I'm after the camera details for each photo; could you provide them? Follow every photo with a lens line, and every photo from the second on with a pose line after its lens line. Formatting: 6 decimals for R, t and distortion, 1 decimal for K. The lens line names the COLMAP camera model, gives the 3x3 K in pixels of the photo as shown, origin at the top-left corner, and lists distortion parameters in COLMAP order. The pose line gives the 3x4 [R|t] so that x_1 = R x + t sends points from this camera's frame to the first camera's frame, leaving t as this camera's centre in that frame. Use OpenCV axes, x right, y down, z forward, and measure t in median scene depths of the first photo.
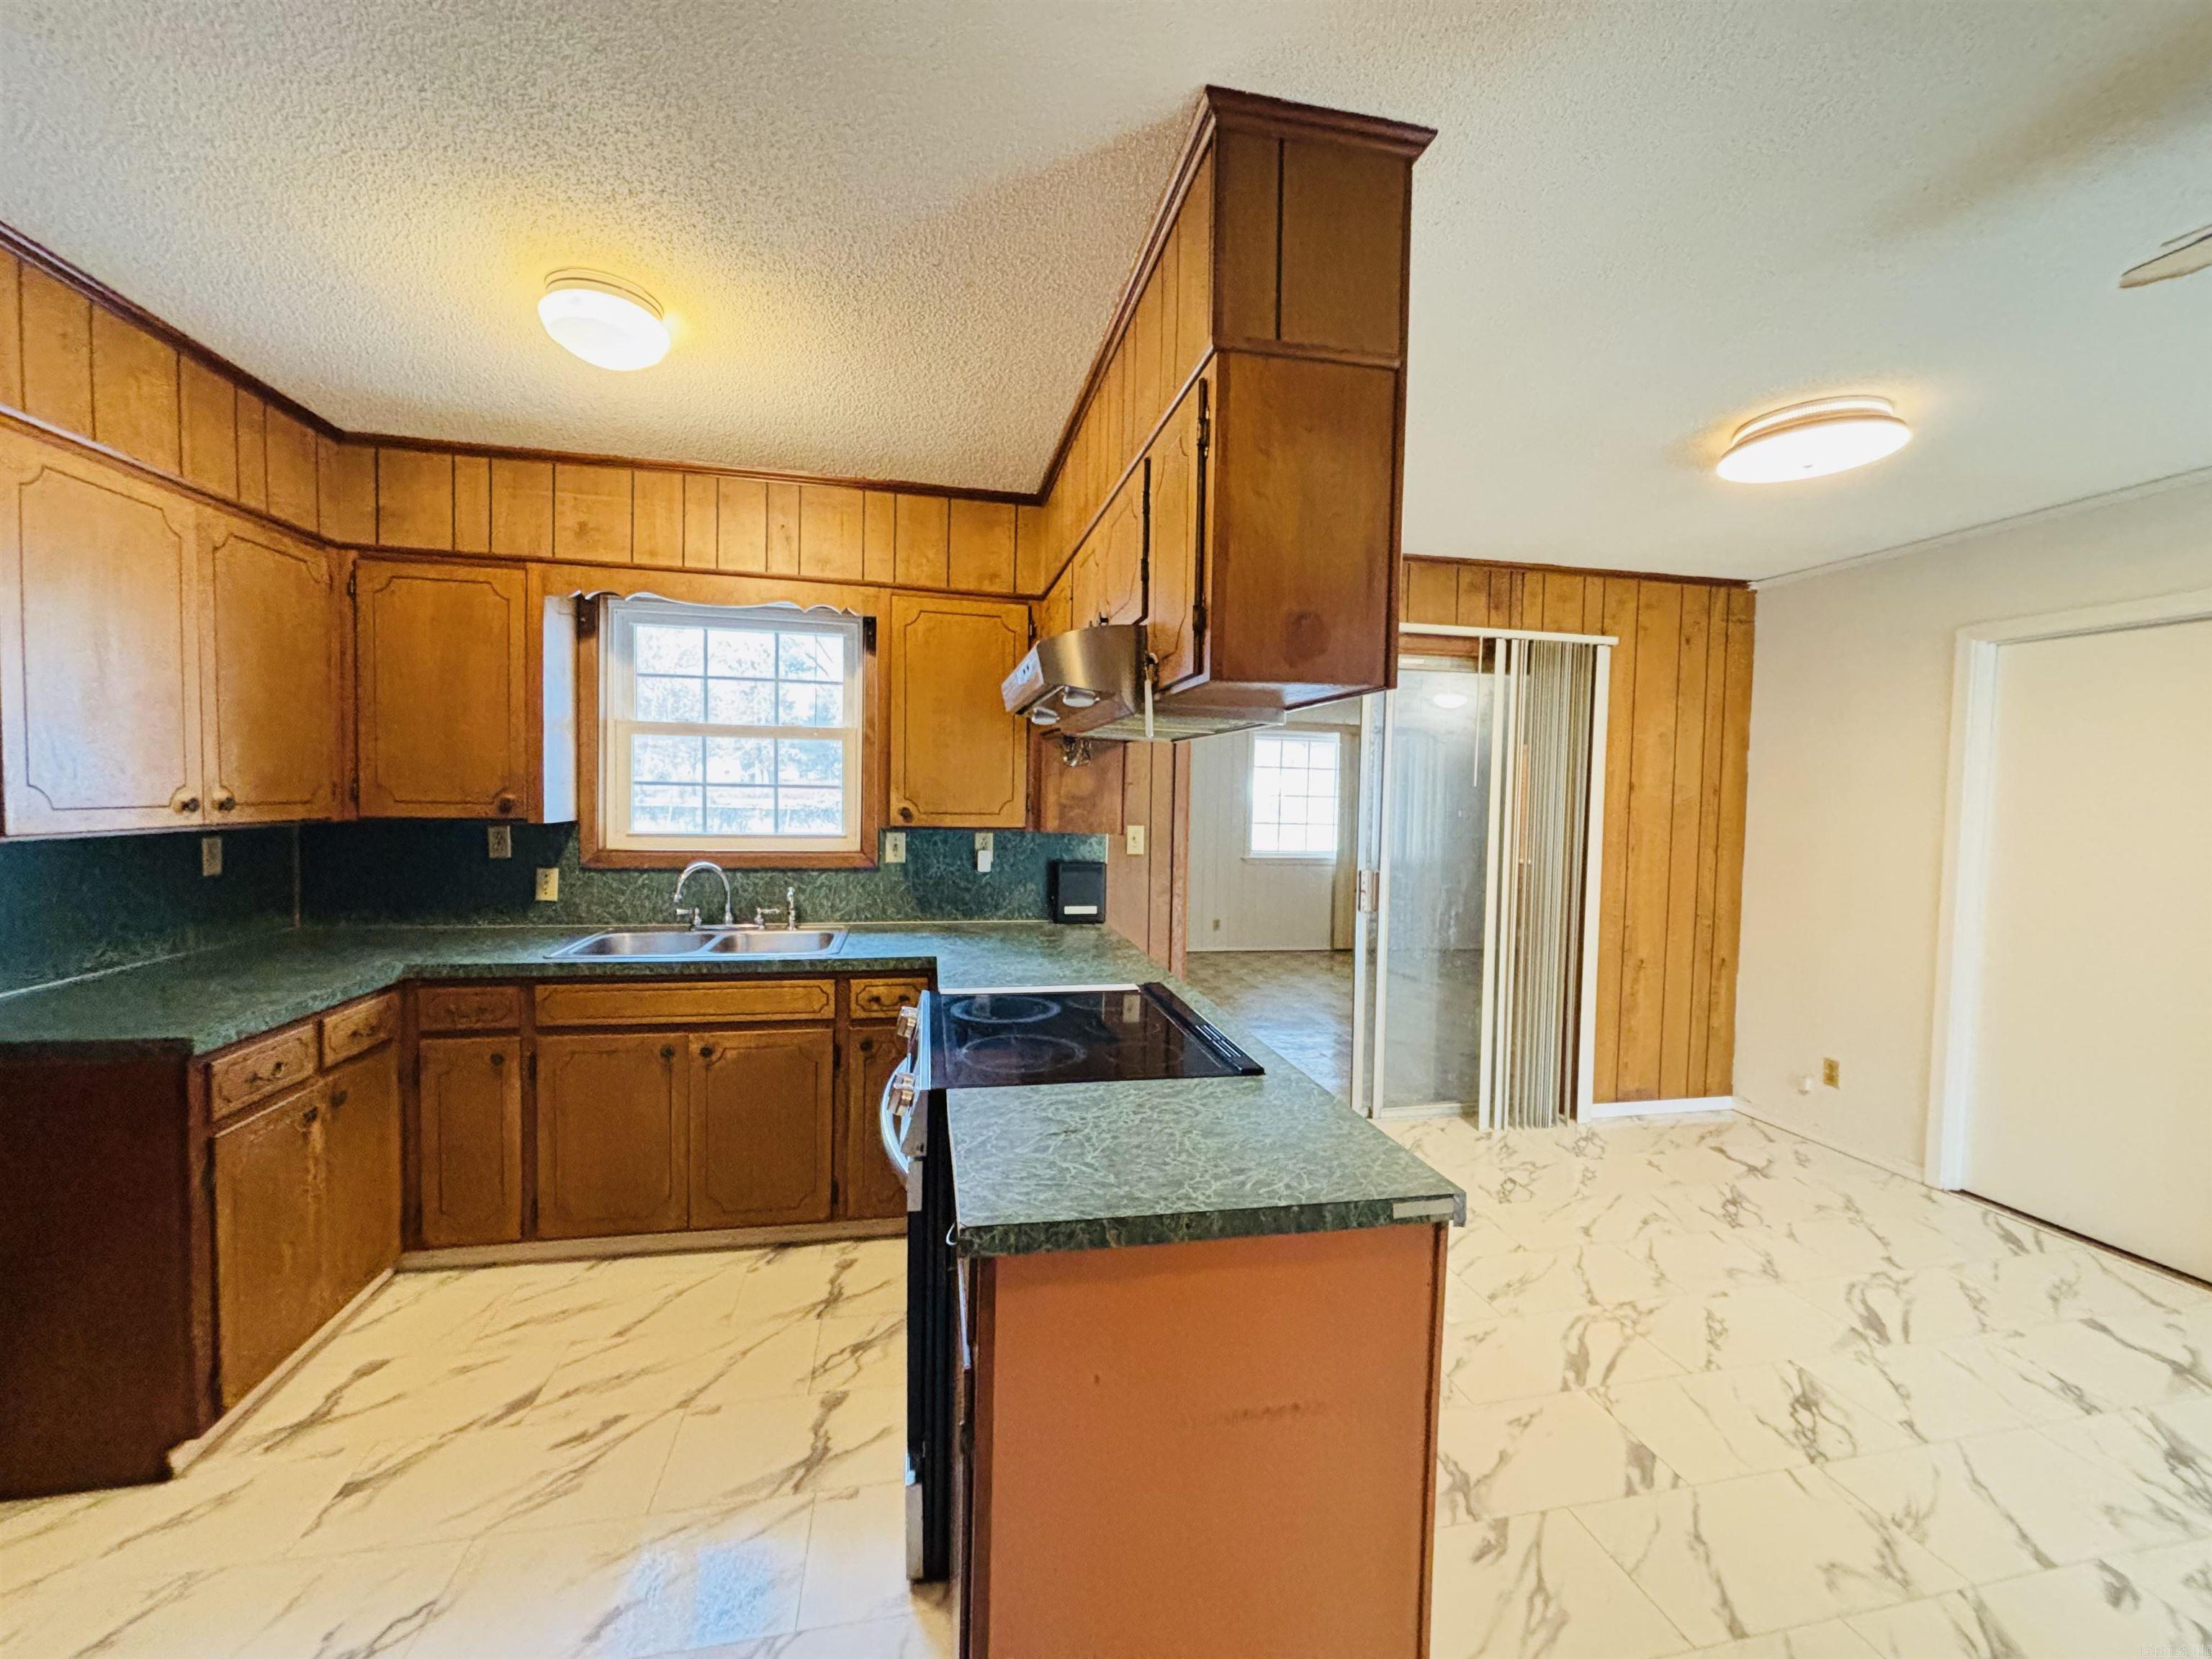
lens RADIAL K [[890.9, 0, 1101.0], [0, 890.9, 832.2], [0, 0, 1]] dist [-0.002234, 0.001265]
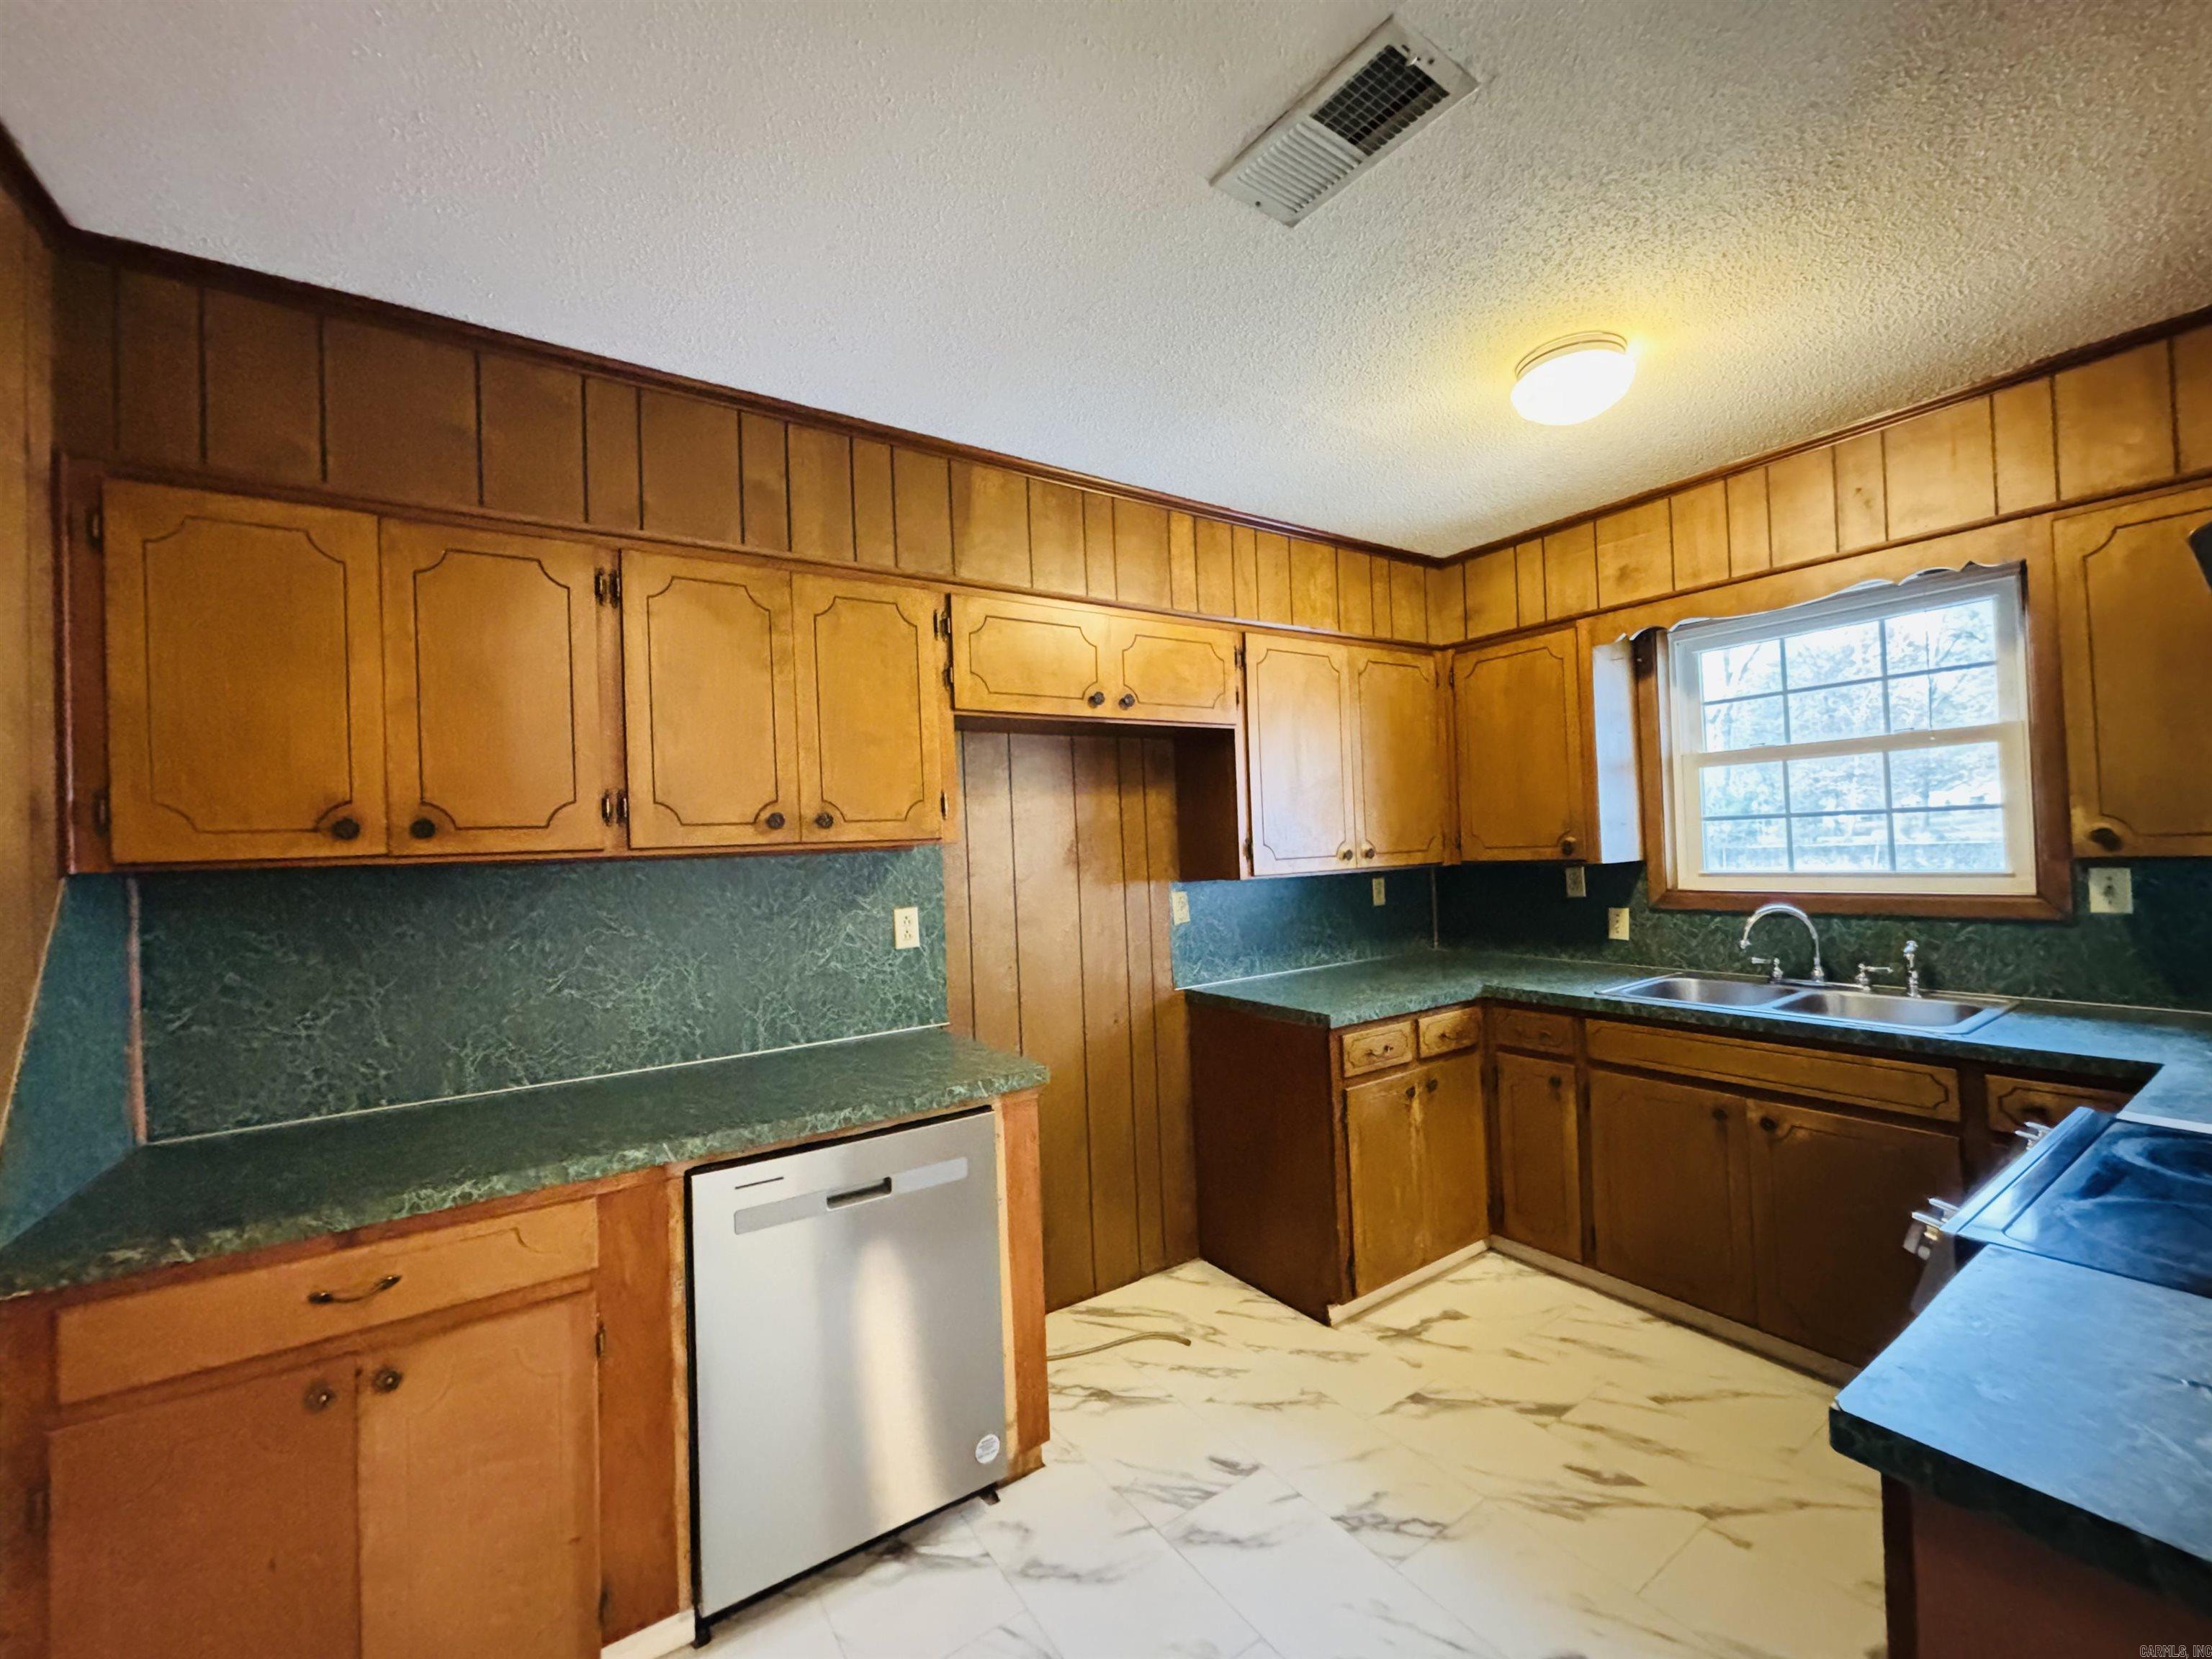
lens RADIAL K [[890.9, 0, 1103.3], [0, 890.9, 832.1], [0, 0, 1]] dist [-0.002234, 0.001265]
pose [[0.380252, -0.053056, -0.923360, 0.119540], [0.004840, 0.998454, -0.055378, 0.008387], [0.924870, 0.016588, 0.379920, 0.070699]]
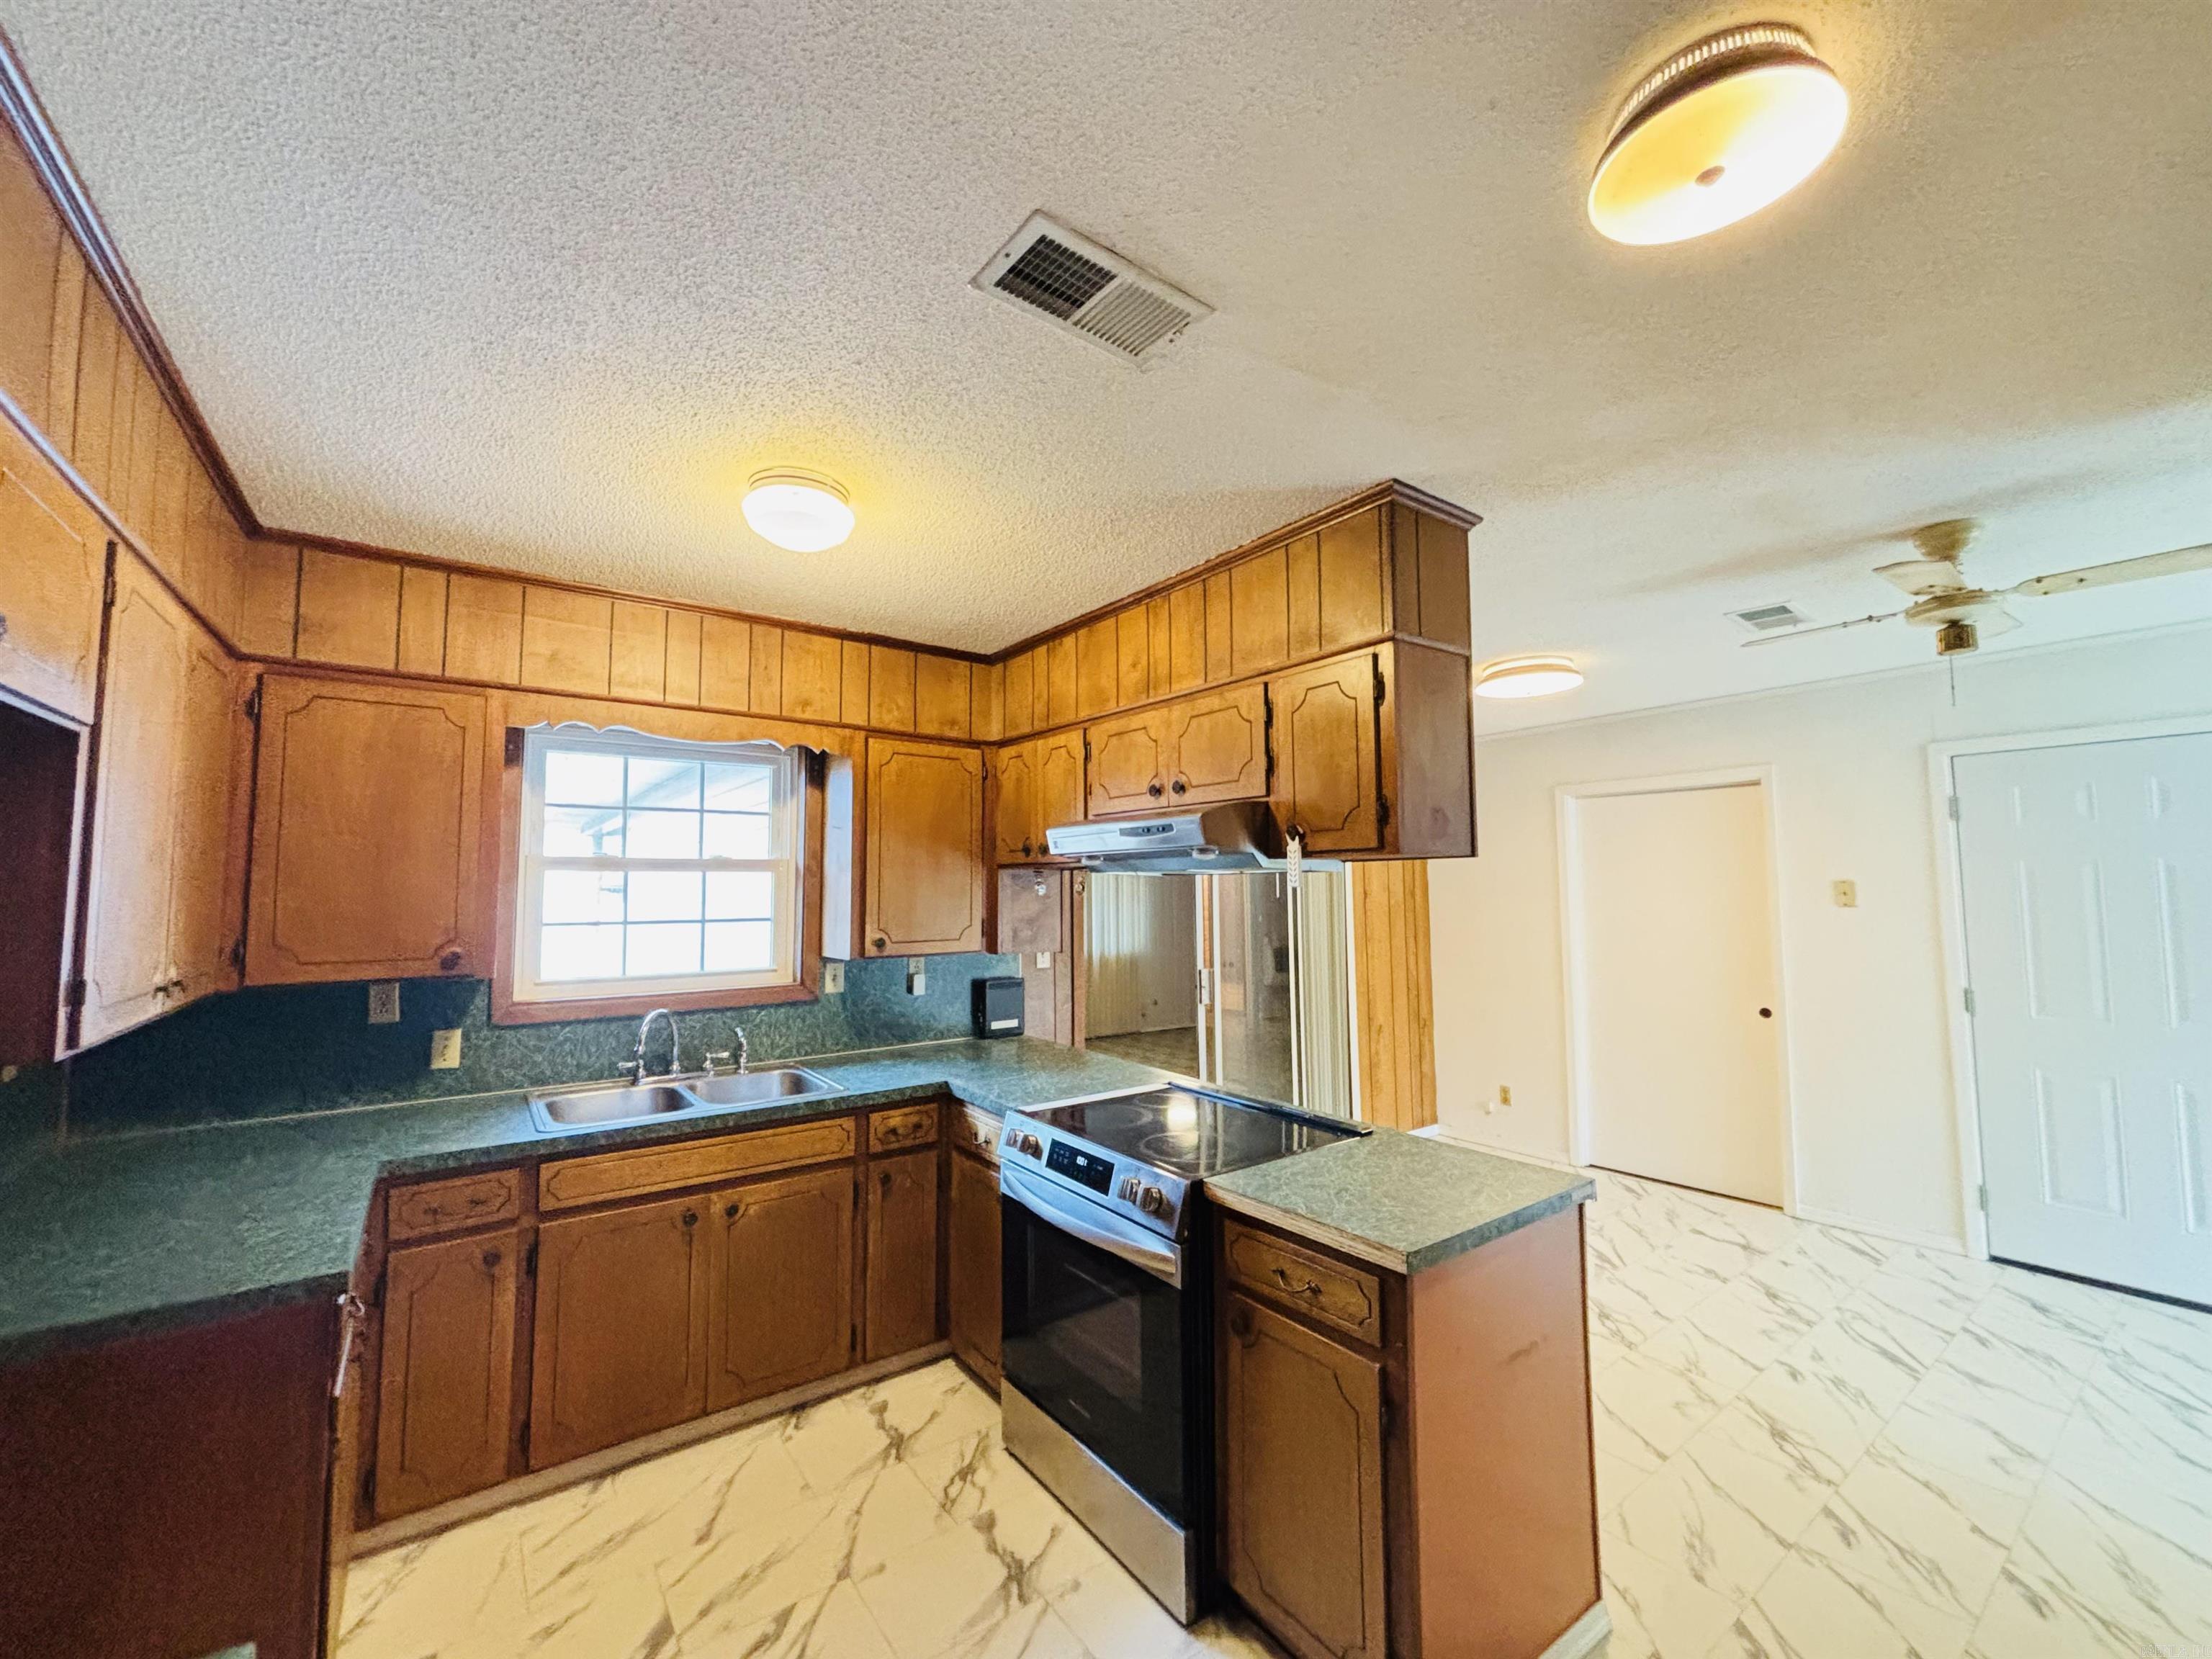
lens RADIAL K [[890.9, 0, 1097.8], [0, 890.9, 833.3], [0, 0, 1]] dist [-0.002234, 0.001265]
pose [[0.908885, 0.000518, 0.417047, -0.470358], [0.043814, 0.994347, -0.096720, -0.043197], [-0.414739, 0.106180, 0.903724, -0.060510]]
